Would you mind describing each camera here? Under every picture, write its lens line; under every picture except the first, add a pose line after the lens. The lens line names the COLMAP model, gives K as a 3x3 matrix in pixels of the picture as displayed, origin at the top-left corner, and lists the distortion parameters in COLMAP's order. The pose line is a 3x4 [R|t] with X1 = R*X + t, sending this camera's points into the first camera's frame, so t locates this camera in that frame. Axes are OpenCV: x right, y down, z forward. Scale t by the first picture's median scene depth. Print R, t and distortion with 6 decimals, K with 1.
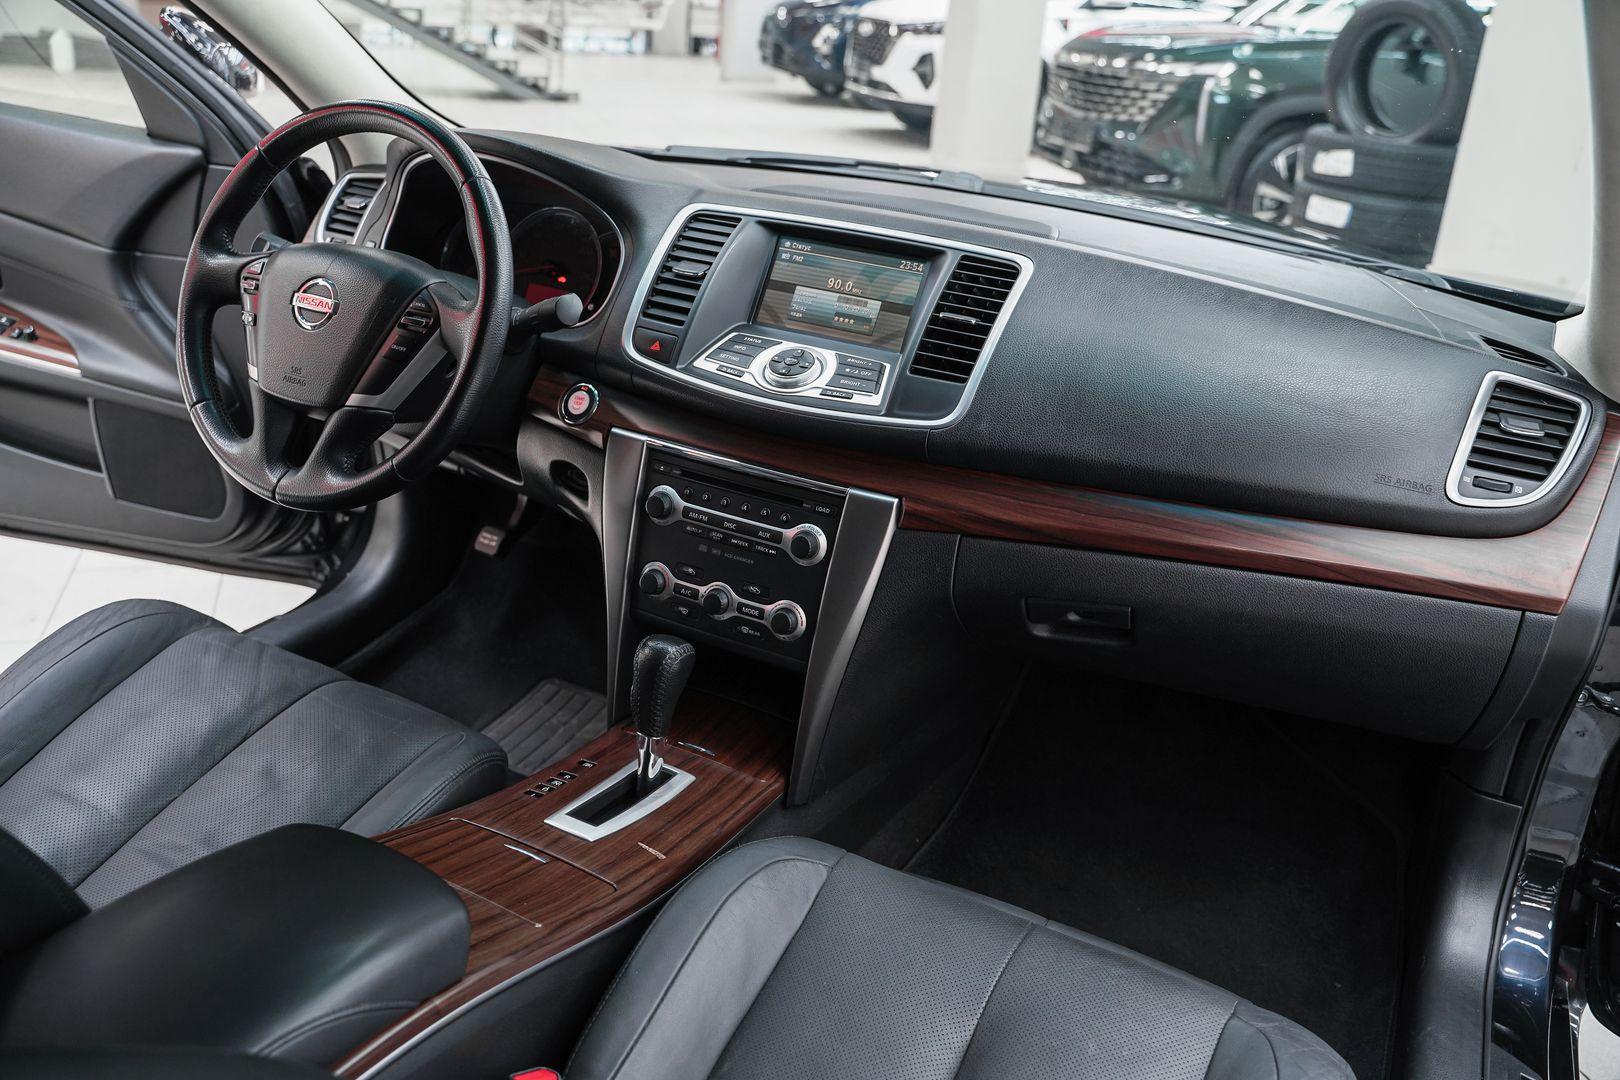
lens RADIAL K [[1304.5, 0, 810.0], [0, 1304.5, 540.0], [0, 0, 1]] dist [-0.129338, 0.098843]
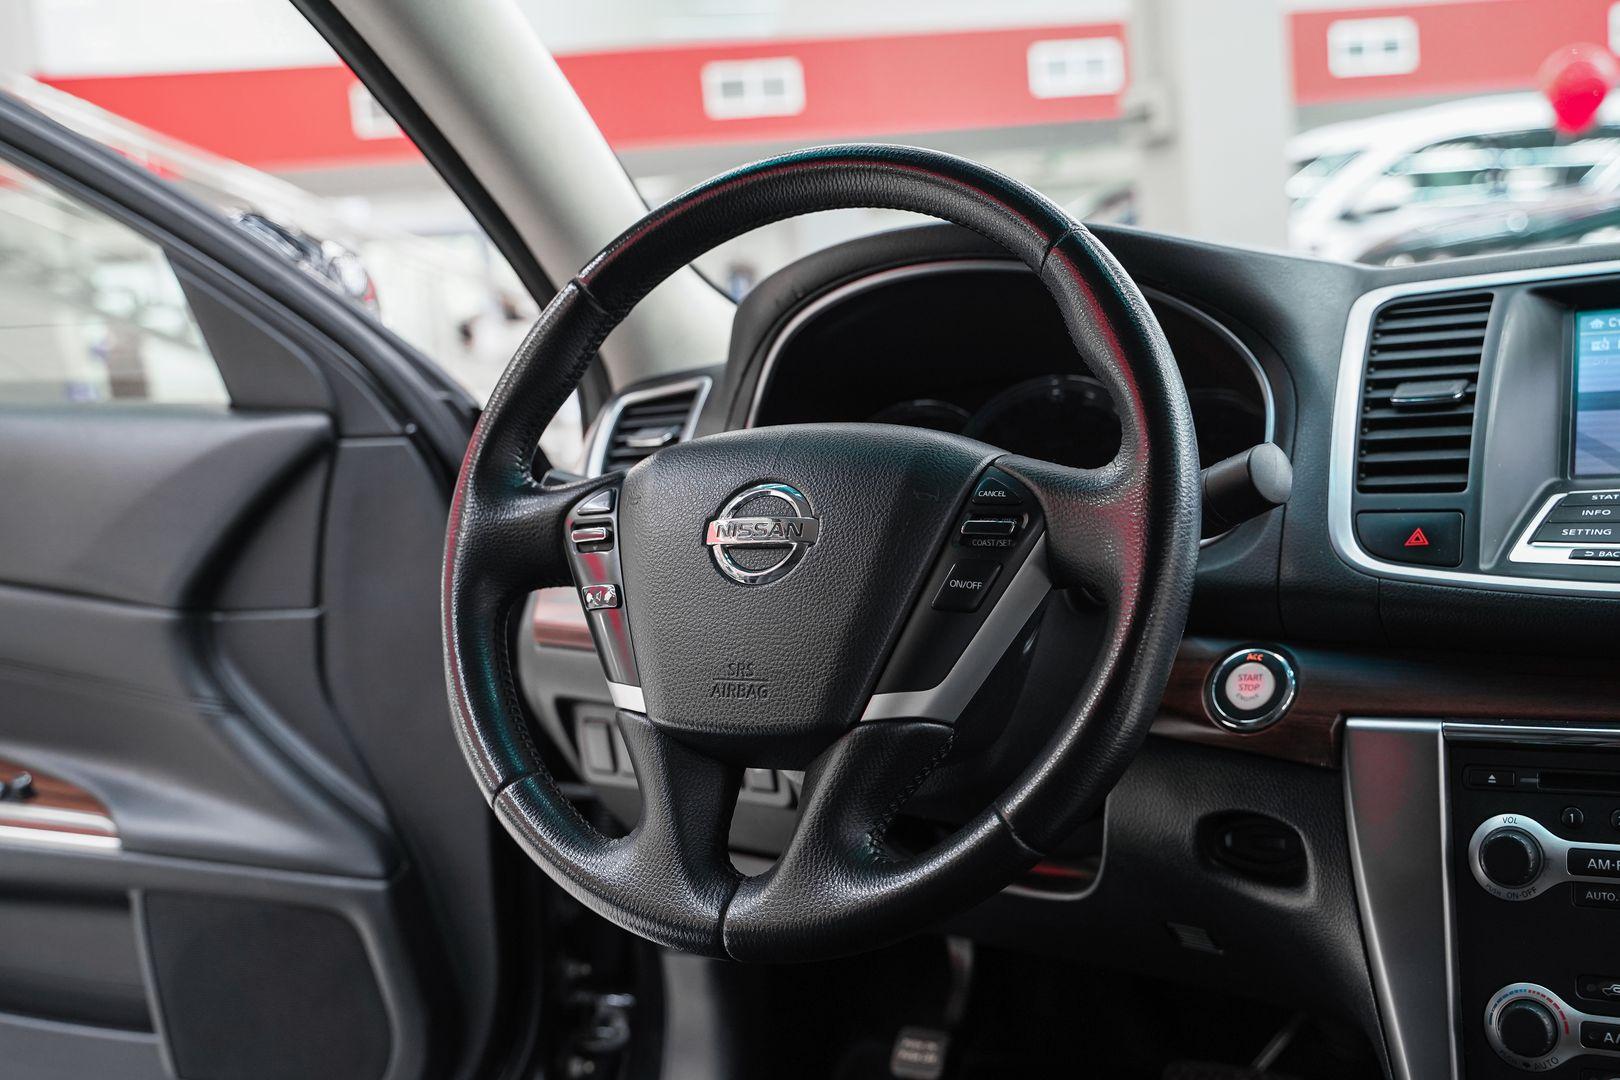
lens RADIAL K [[1927.2, 0, 784.5], [0, 1927.2, 524.9], [0, 0, 1]] dist [0.008284, 0.055104]
pose [[0.985882, -0.156901, -0.058476, -0.301591], [0.132660, 0.944993, -0.298981, 0.032843], [0.102169, 0.287003, 0.952466, 0.261266]]
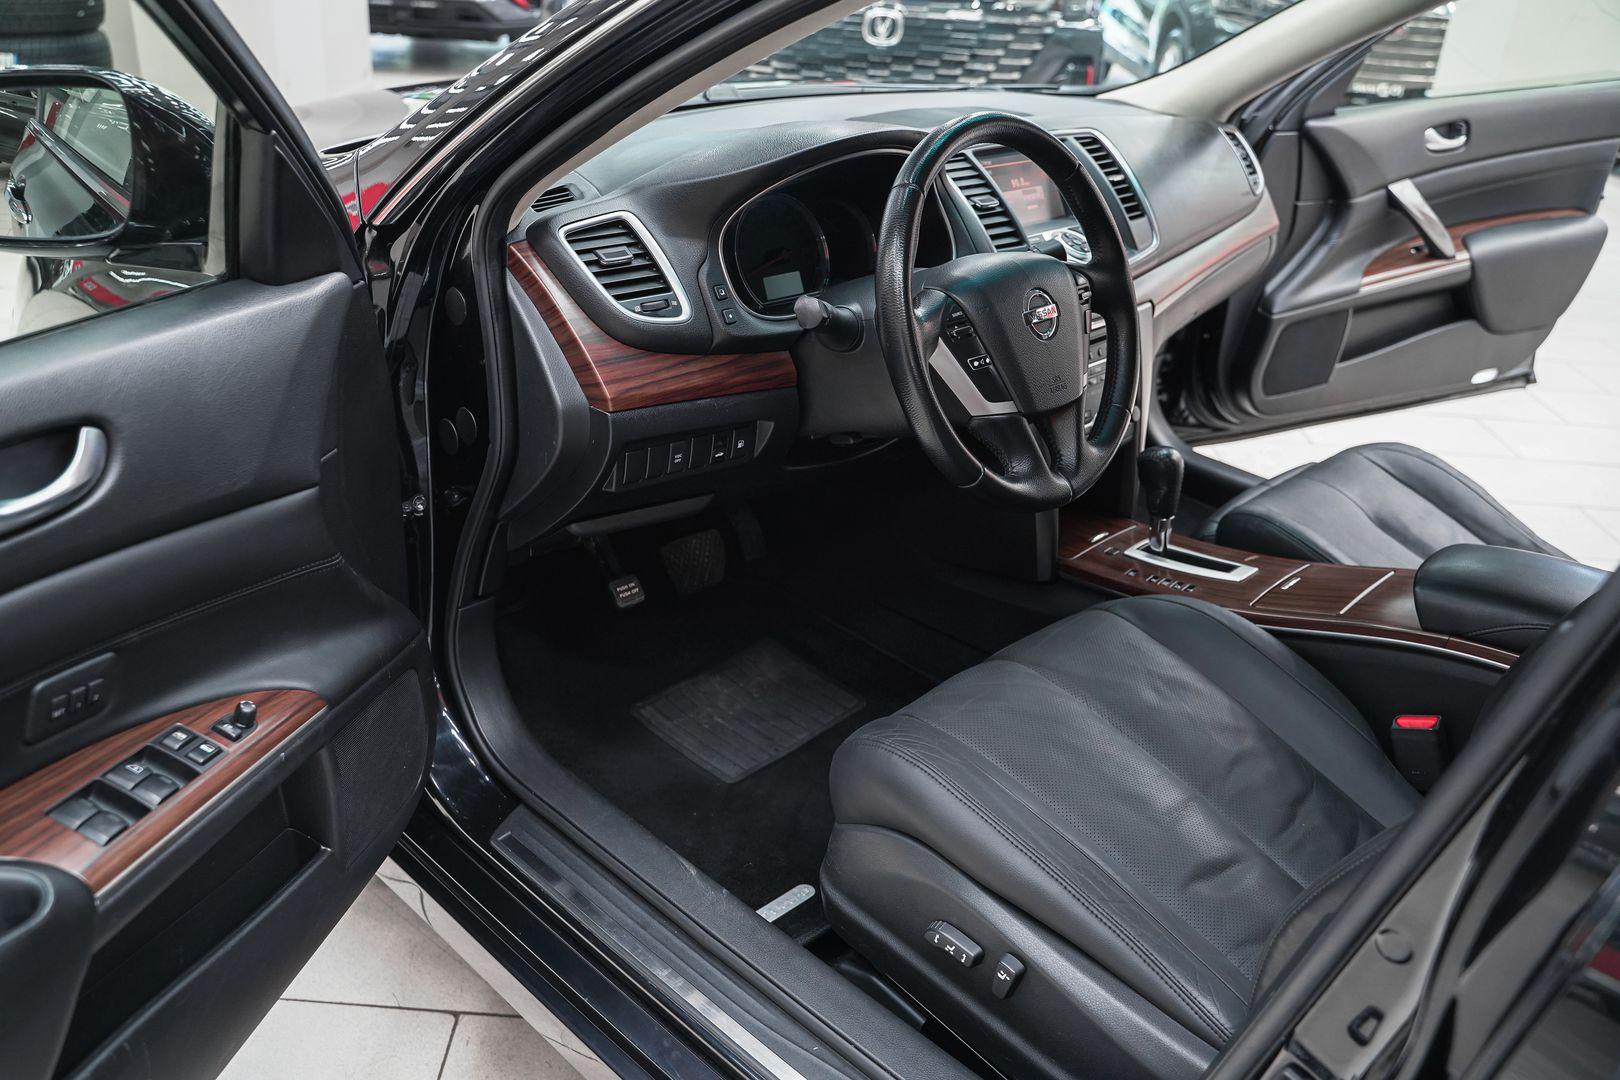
lens RADIAL K [[1317.1, 0, 810.0], [0, 1317.1, 540.0], [0, 0, 1]] dist [-0.125770, 0.096216]
pose [[0.301600, -0.481772, 0.822760, -1.272110], [0.343016, 0.859990, 0.377833, -0.446339], [-0.889594, 0.168265, 0.424628, 0.673882]]
